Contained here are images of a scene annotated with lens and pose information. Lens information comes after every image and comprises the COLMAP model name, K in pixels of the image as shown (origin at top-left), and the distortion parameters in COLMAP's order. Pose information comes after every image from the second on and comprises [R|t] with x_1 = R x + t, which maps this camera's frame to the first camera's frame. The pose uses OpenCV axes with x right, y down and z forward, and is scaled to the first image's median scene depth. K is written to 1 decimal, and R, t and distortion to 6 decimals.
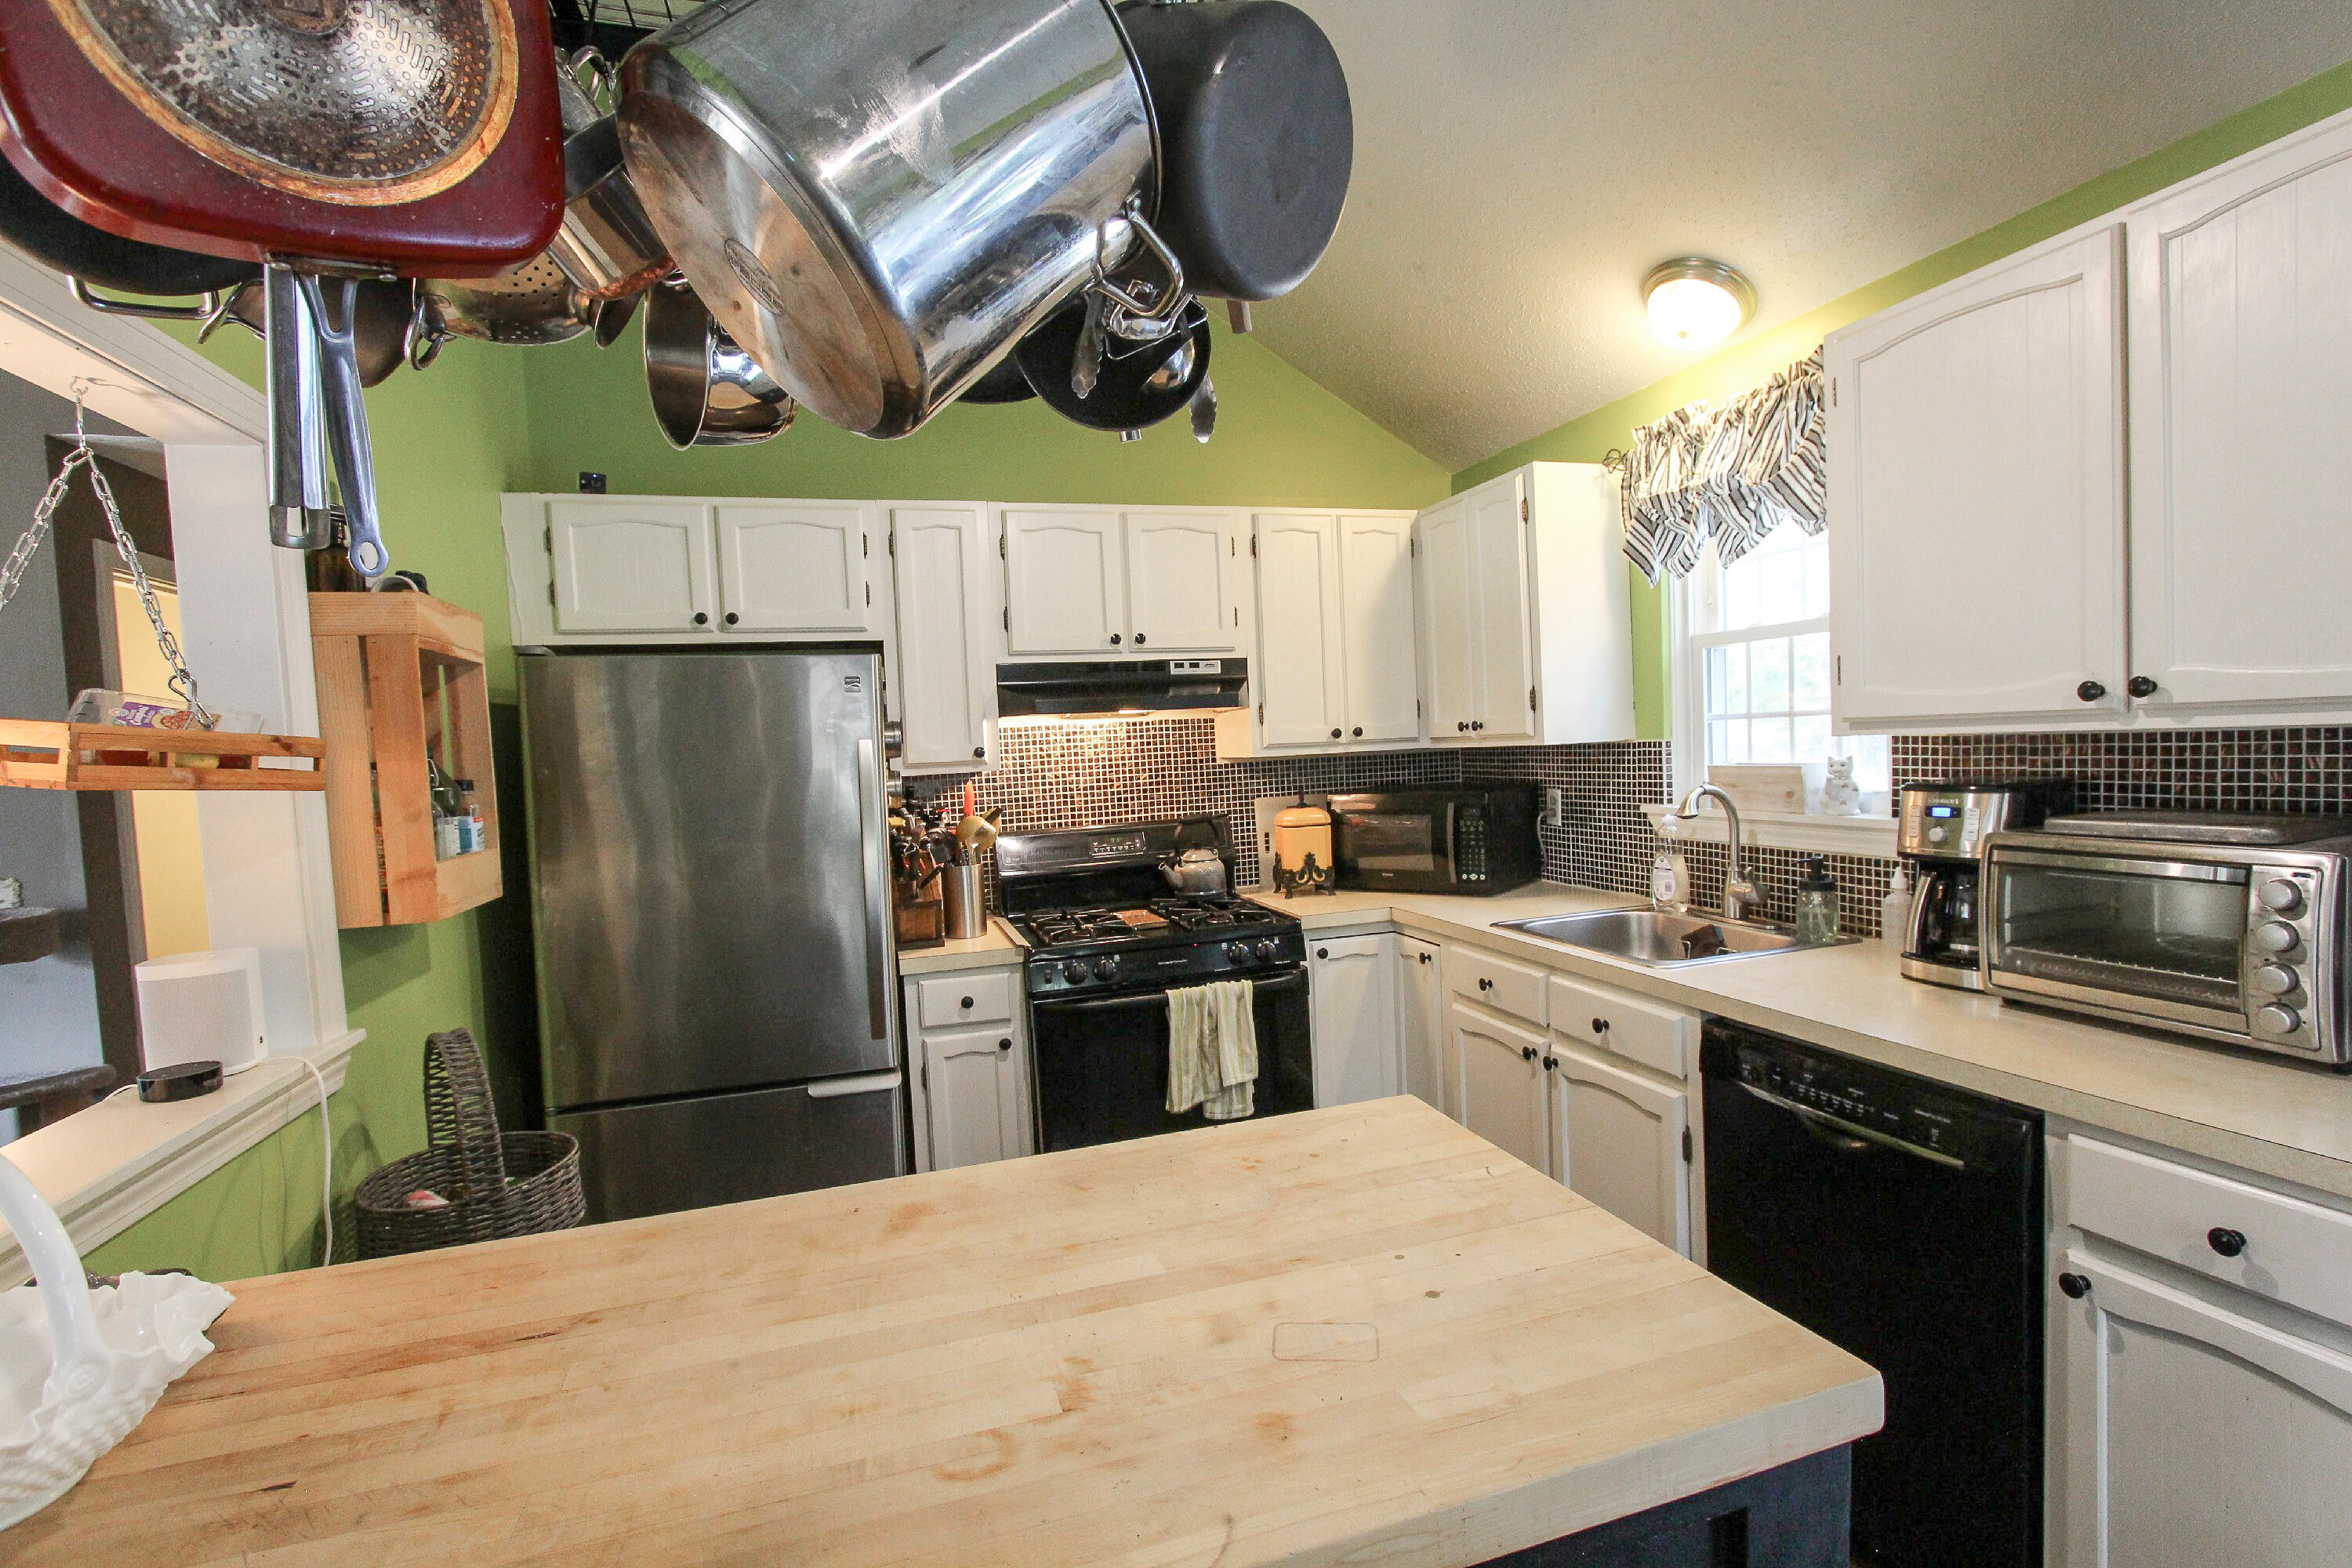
lens RADIAL K [[1094.9, 0, 1204.2], [0, 1094.9, 792.2], [0, 0, 1]] dist [-0.017313, 0.001902]
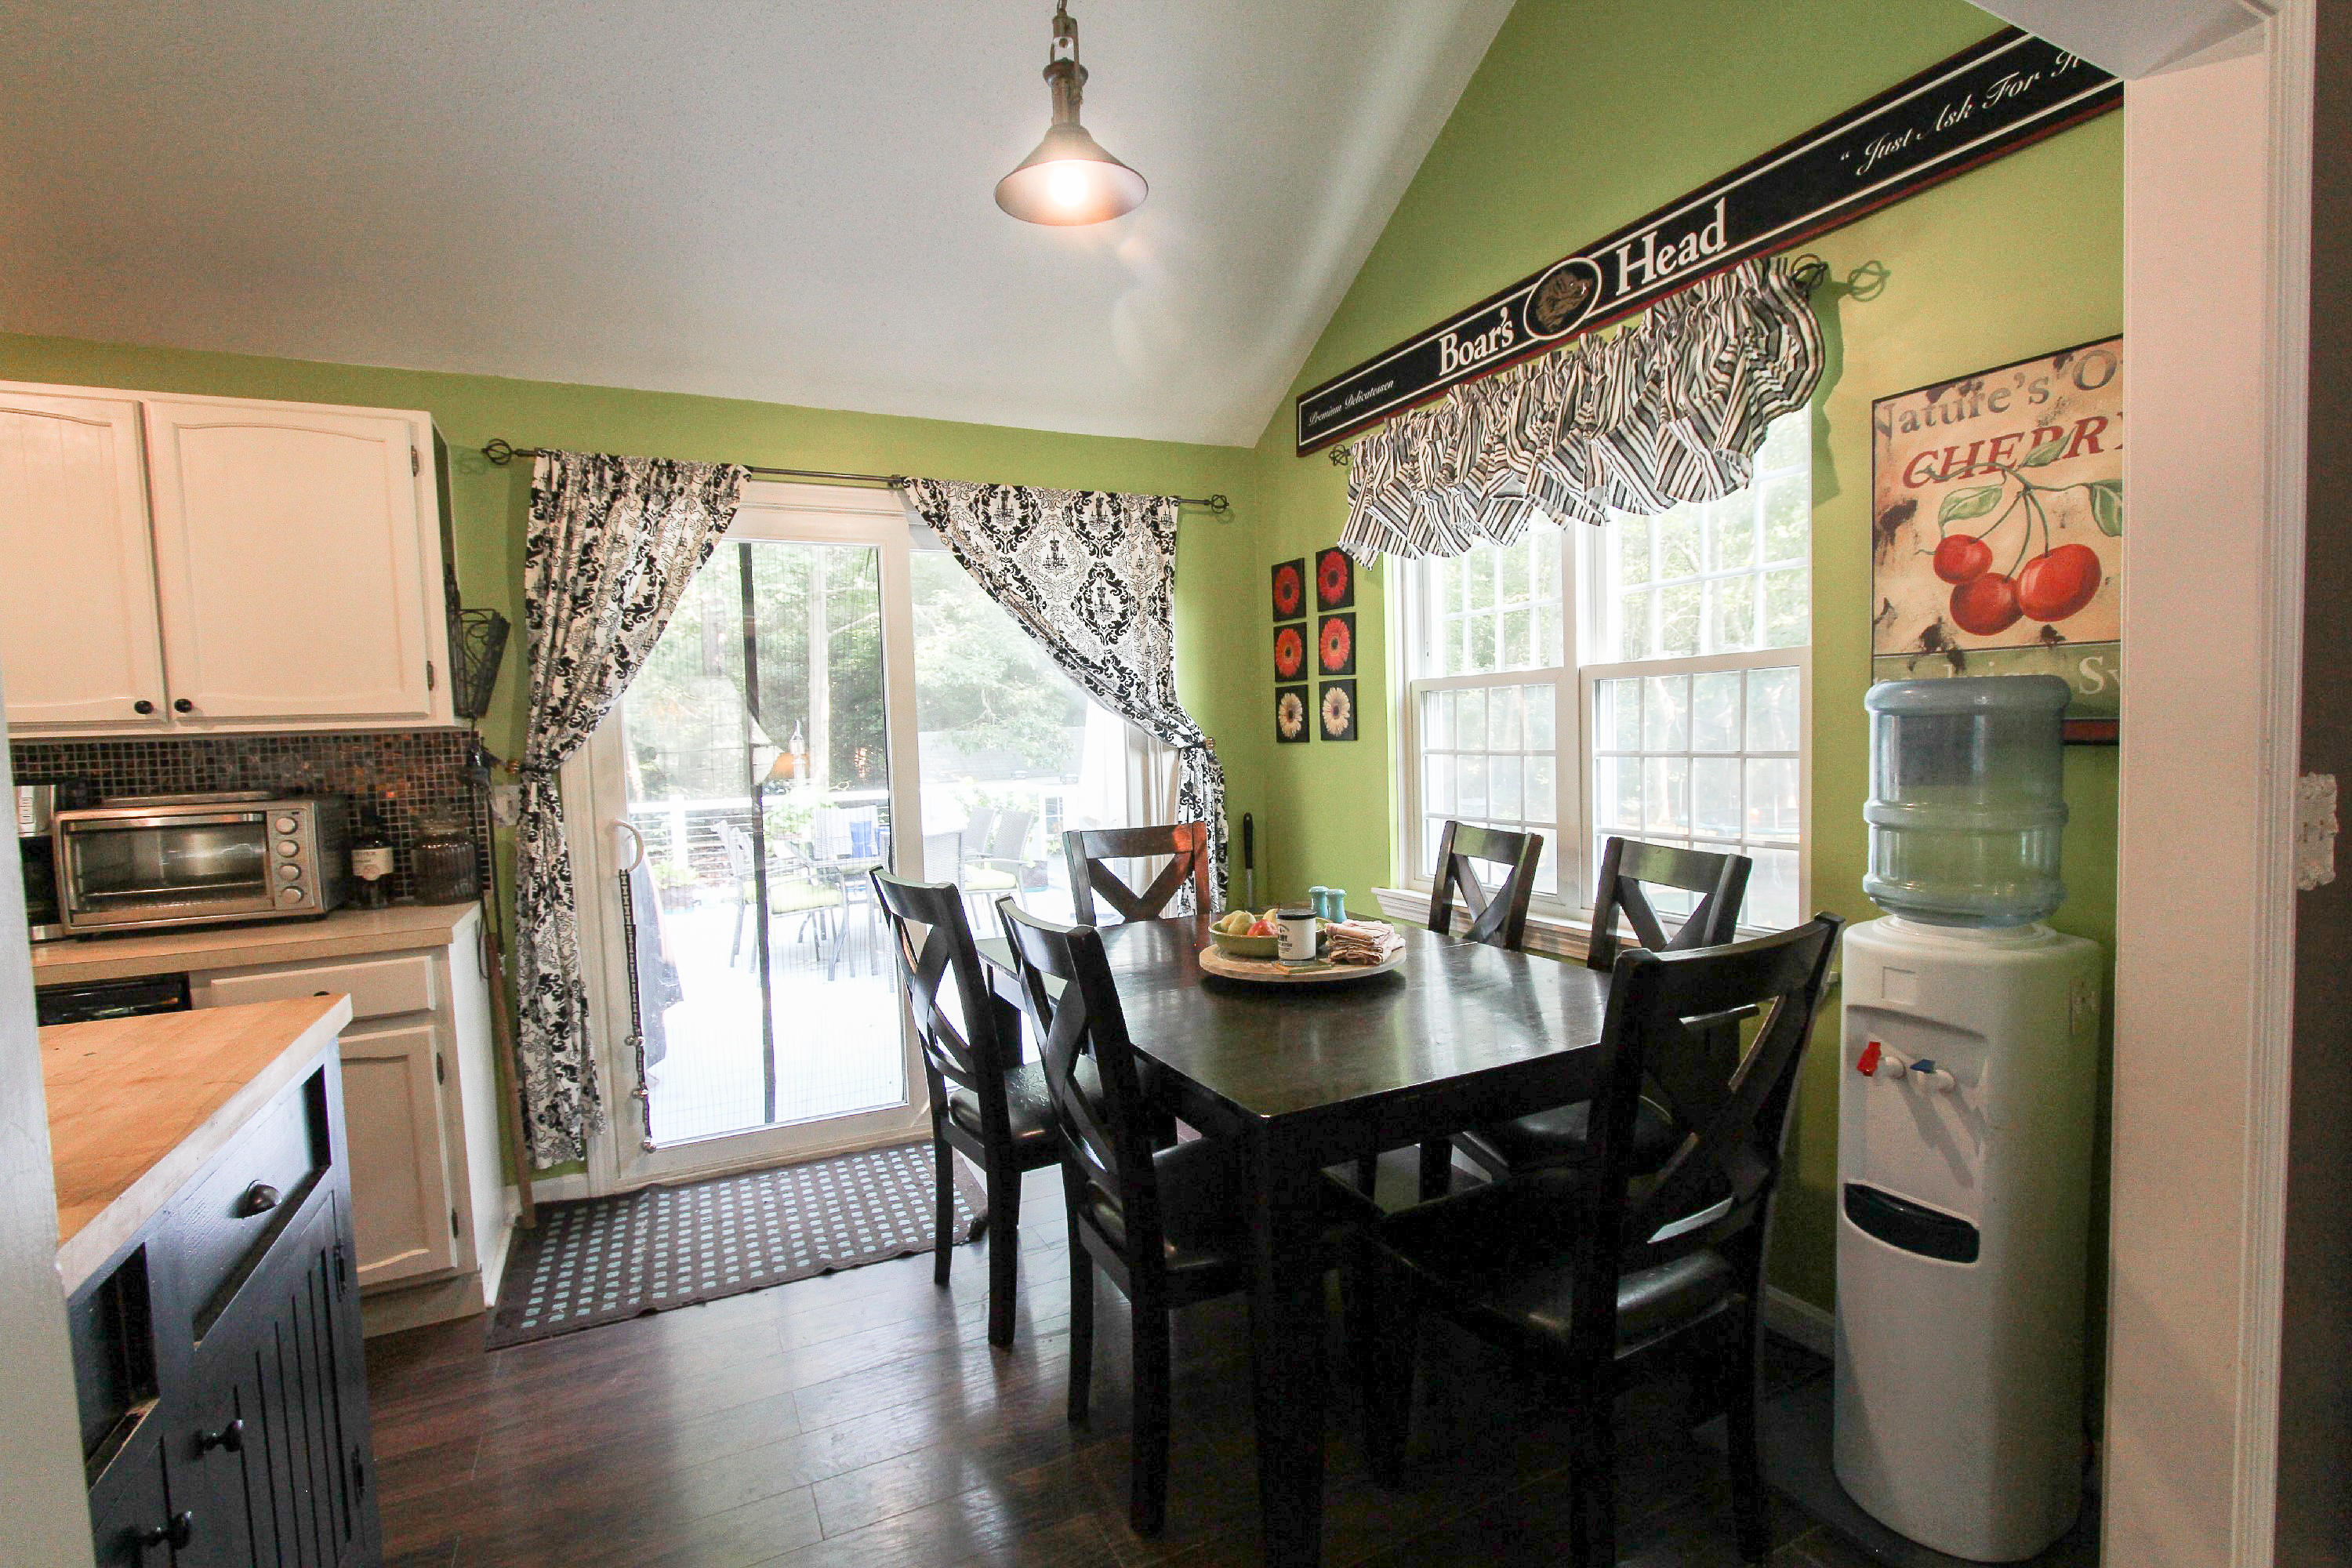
lens RADIAL K [[1094.9, 0, 1208.3], [0, 1094.9, 799.6], [0, 0, 1]] dist [-0.017313, 0.001902]
pose [[-0.164302, -0.016693, 0.986269, -0.515134], [0.084653, 0.995929, 0.030959, 0.064318], [-0.982771, 0.088577, -0.162220, -0.106314]]
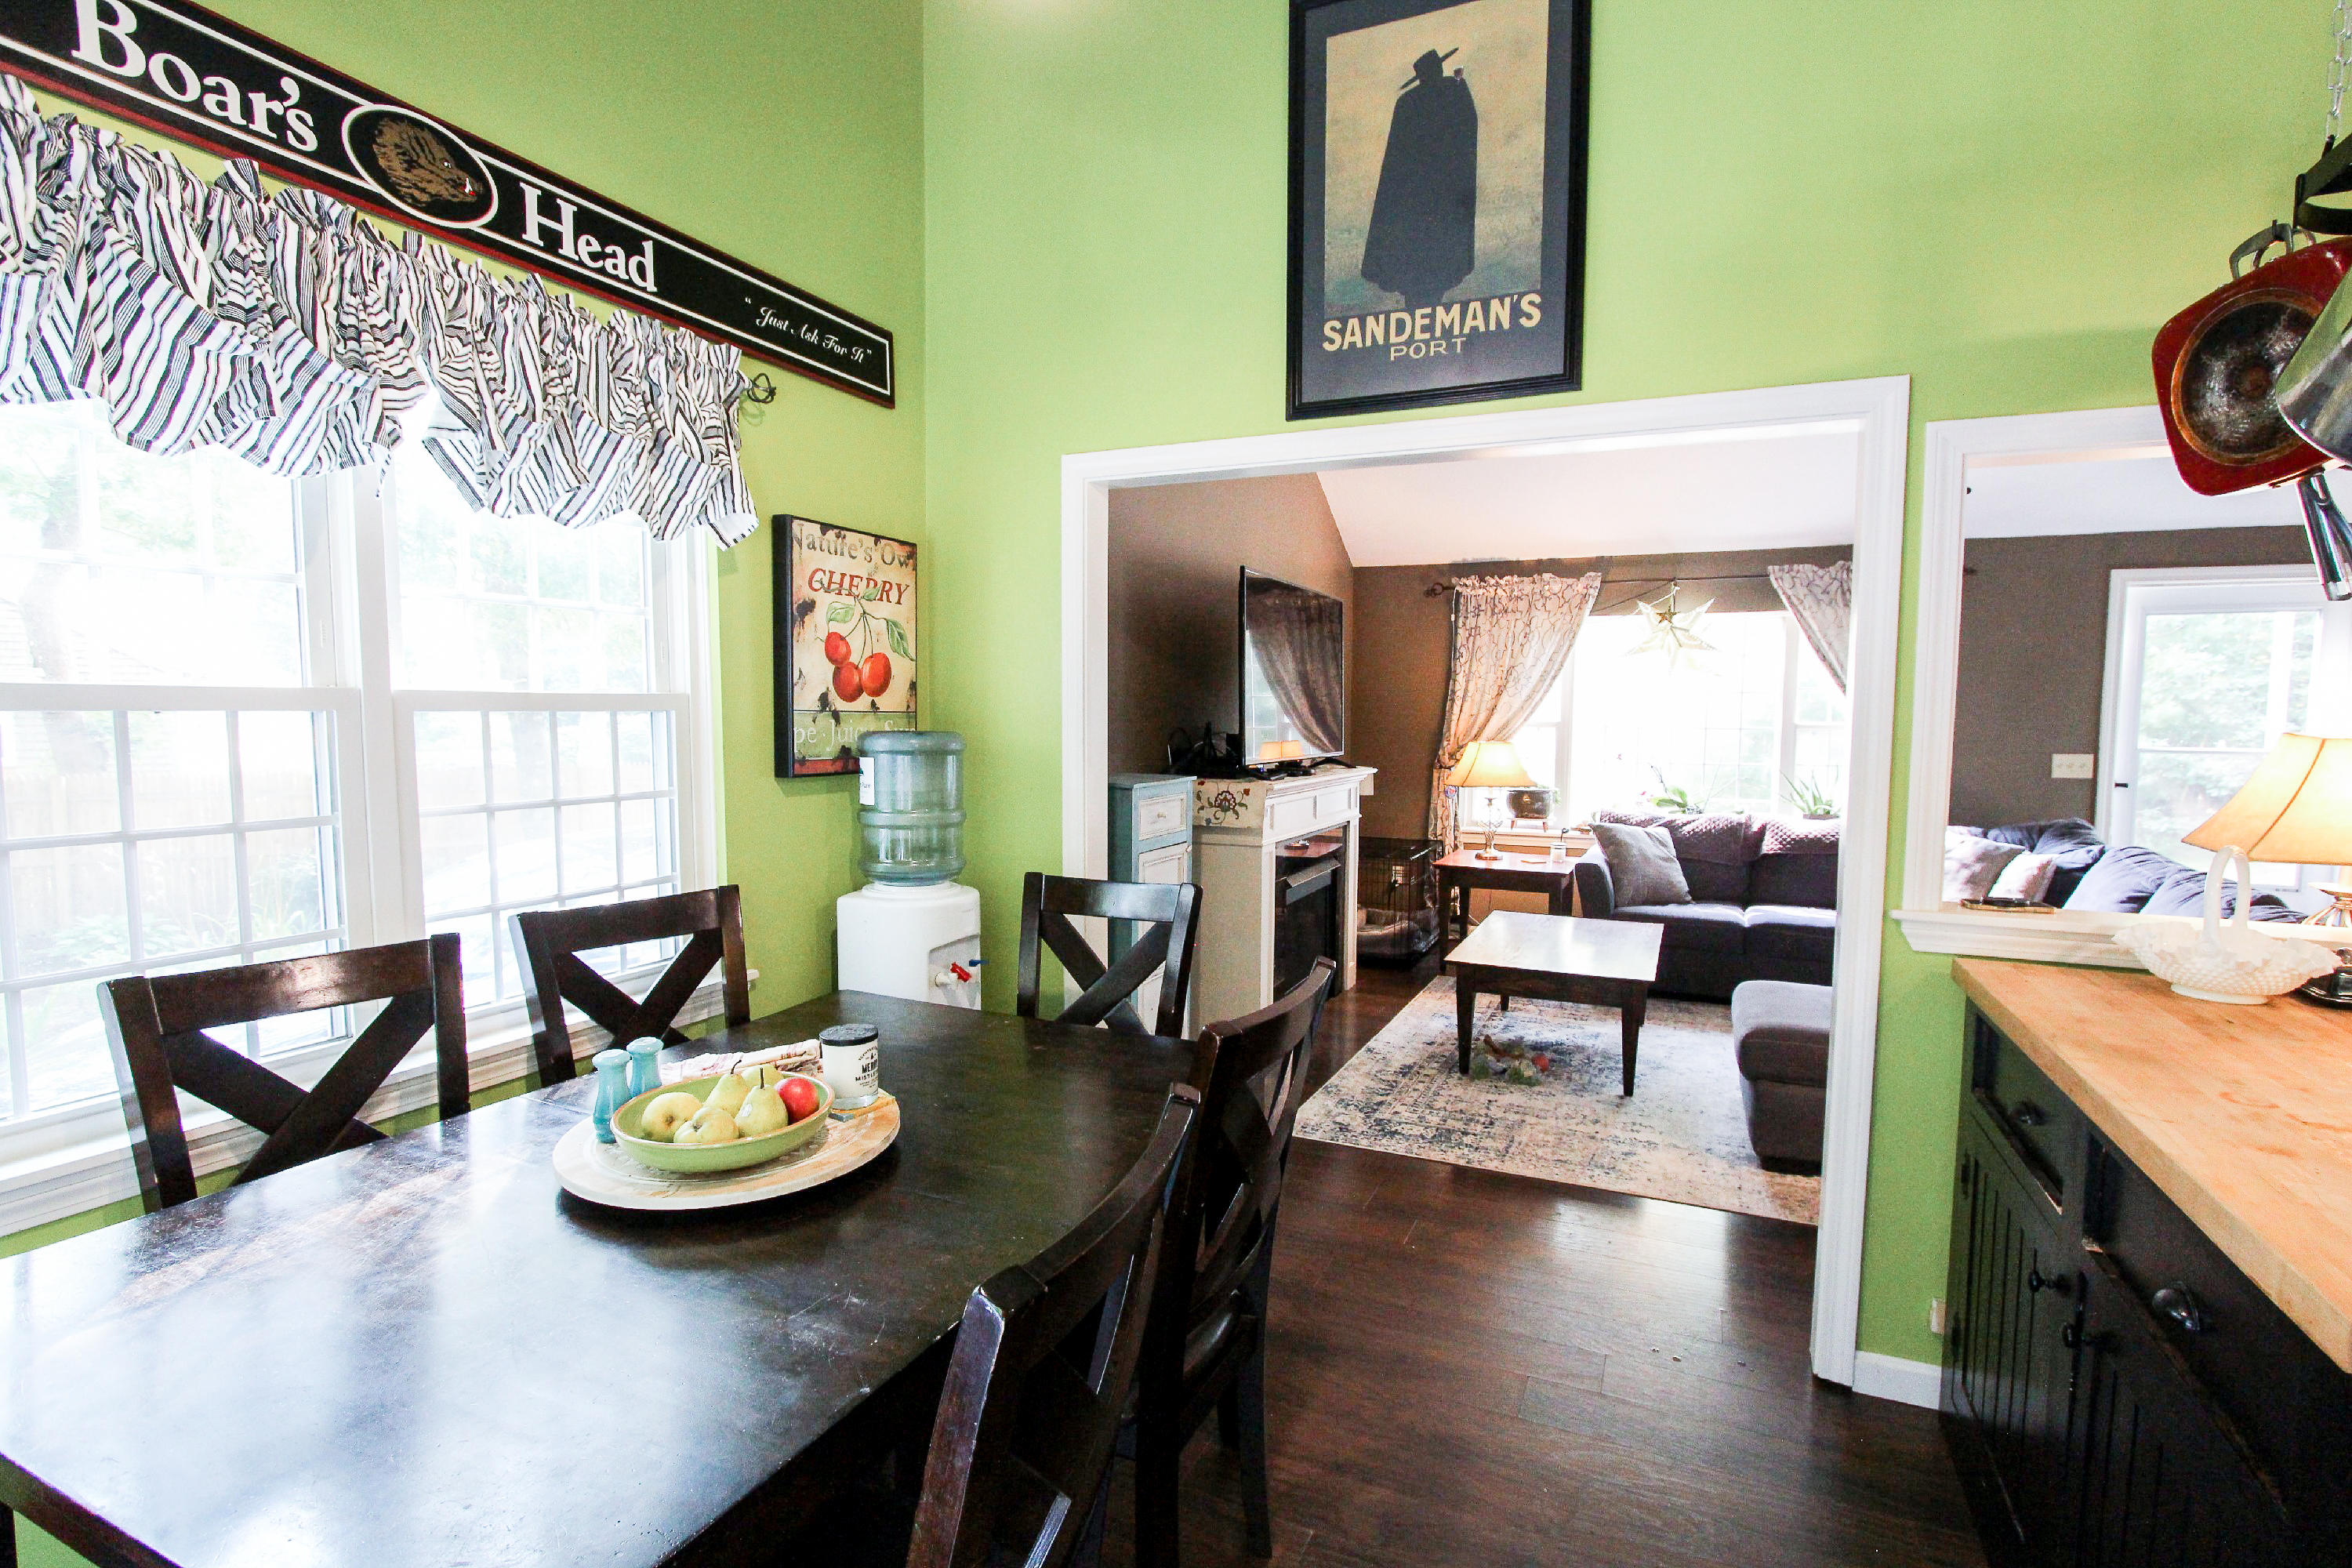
lens RADIAL K [[1094.9, 0, 1176.1], [0, 1094.9, 790.2], [0, 0, 1]] dist [-0.017313, 0.001902]
pose [[-0.685934, 0.089337, -0.722158, 0.584150], [-0.011132, 0.991030, 0.133172, -0.031732], [0.727578, 0.099386, -0.678787, 0.222198]]
